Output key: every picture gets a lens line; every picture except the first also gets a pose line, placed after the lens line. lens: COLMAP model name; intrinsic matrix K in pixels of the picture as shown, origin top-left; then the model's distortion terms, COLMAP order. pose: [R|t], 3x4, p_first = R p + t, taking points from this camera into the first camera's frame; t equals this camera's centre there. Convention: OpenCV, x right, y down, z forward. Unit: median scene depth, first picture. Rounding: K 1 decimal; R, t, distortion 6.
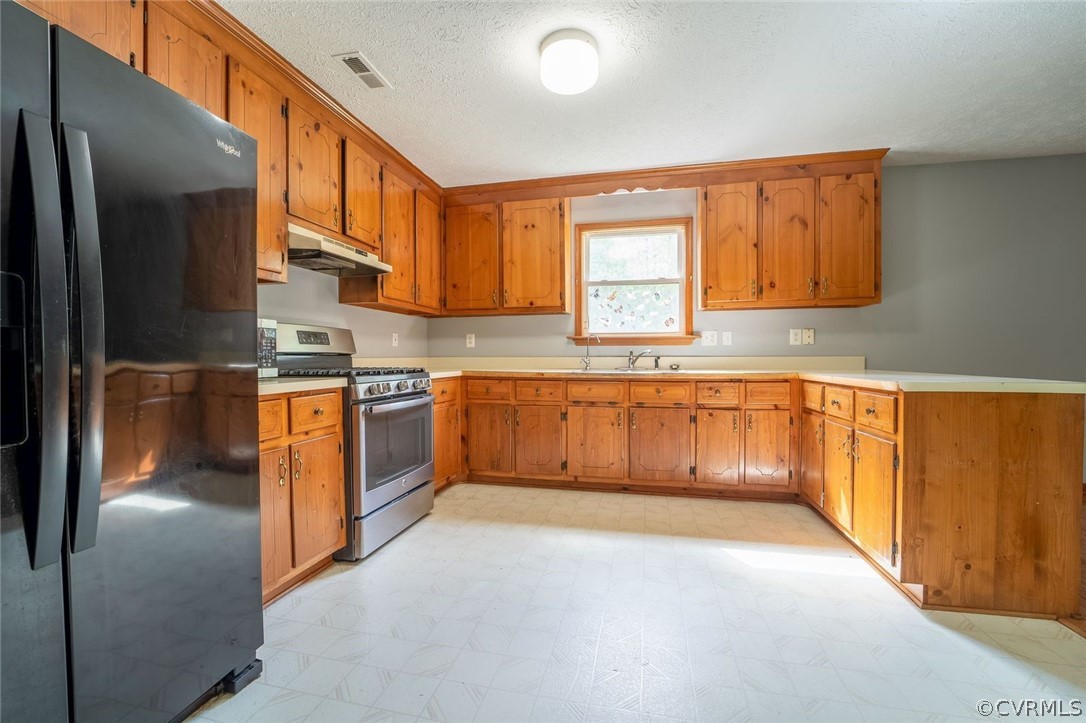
lens RADIAL K [[447.7, 0, 535.4], [0, 447.7, 365.1], [0, 0, 1]] dist [-0.018893, -0.000648]
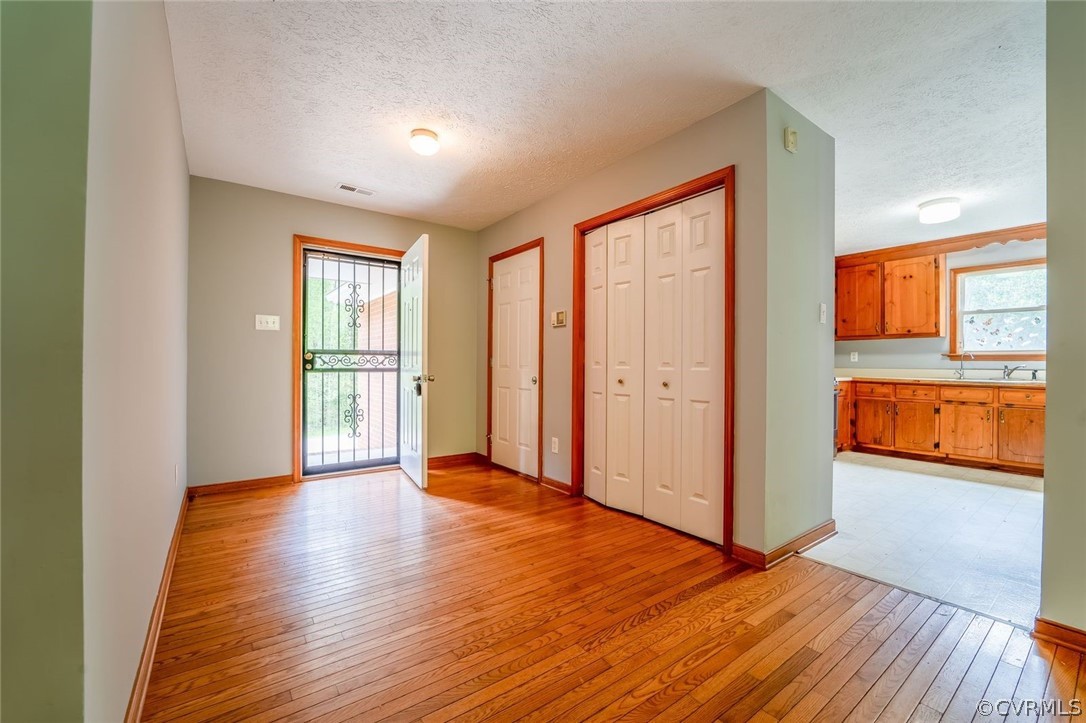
lens RADIAL K [[447.7, 0, 549.7], [0, 447.7, 365.6], [0, 0, 1]] dist [-0.018893, -0.000648]
pose [[0.779103, 0.008572, -0.626838, -0.018502], [-0.019616, 0.999750, -0.010708, 0.009369], [0.626589, 0.020639, 0.779076, -0.856886]]
